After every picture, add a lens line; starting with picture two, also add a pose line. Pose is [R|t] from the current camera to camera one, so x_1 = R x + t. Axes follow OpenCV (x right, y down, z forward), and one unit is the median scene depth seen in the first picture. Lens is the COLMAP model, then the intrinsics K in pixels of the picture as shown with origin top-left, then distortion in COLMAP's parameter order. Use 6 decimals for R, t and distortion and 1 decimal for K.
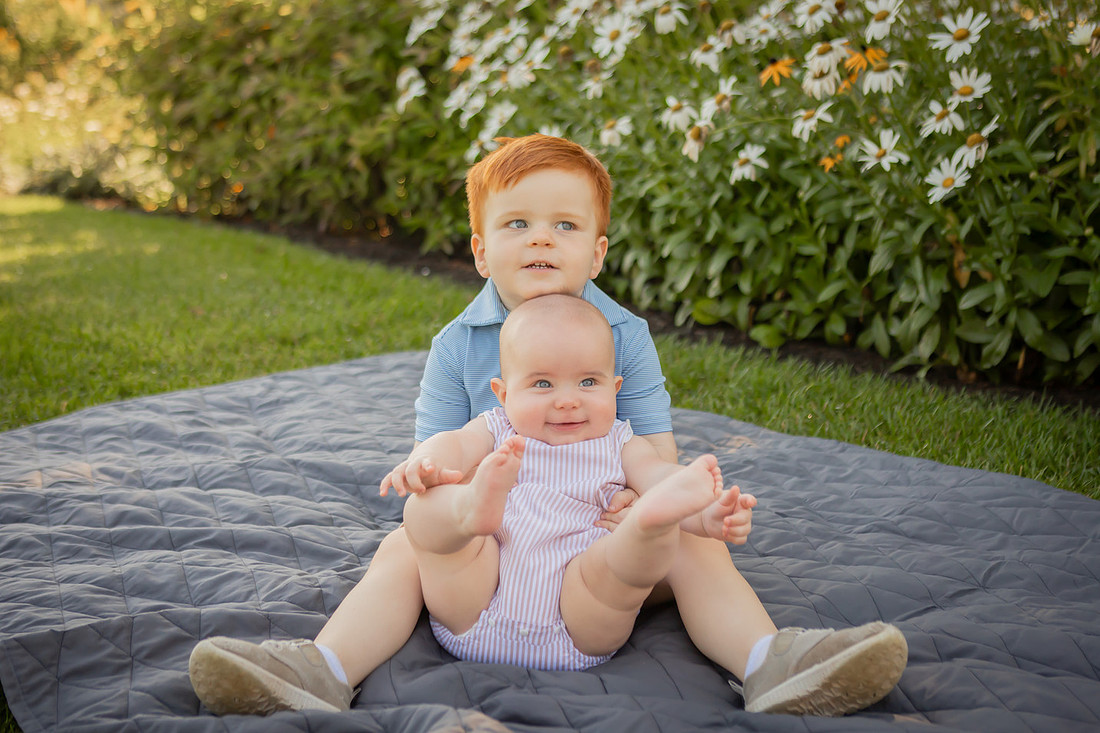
lens RADIAL K [[1597.3, 0, 548.3], [0, 1597.3, 288.8], [0, 0, 1]] dist [-0.011529, -0.006766]
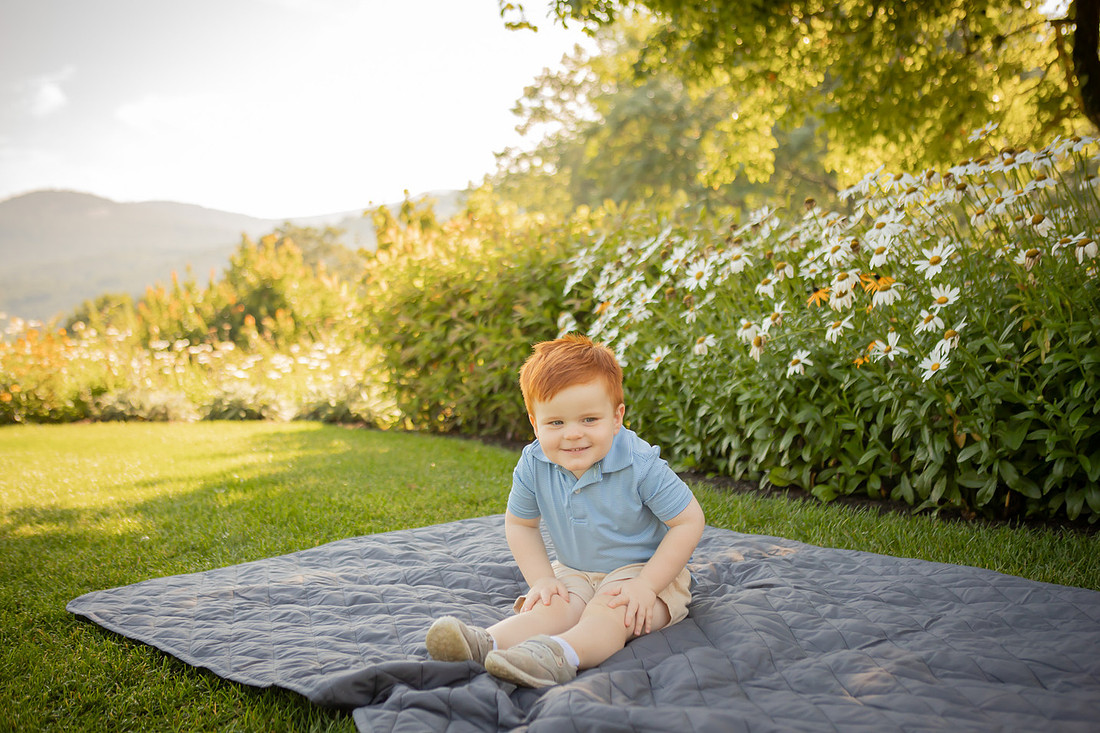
lens RADIAL K [[1286.0, 0, 551.4], [0, 1286.0, 367.3], [0, 0, 1]] dist [-0.012780, 0.010130]
pose [[0.992174, -0.030058, -0.121191, 0.044030], [0.016390, 0.993546, -0.112242, 0.043195], [0.123783, 0.109377, 0.986263, -0.115184]]
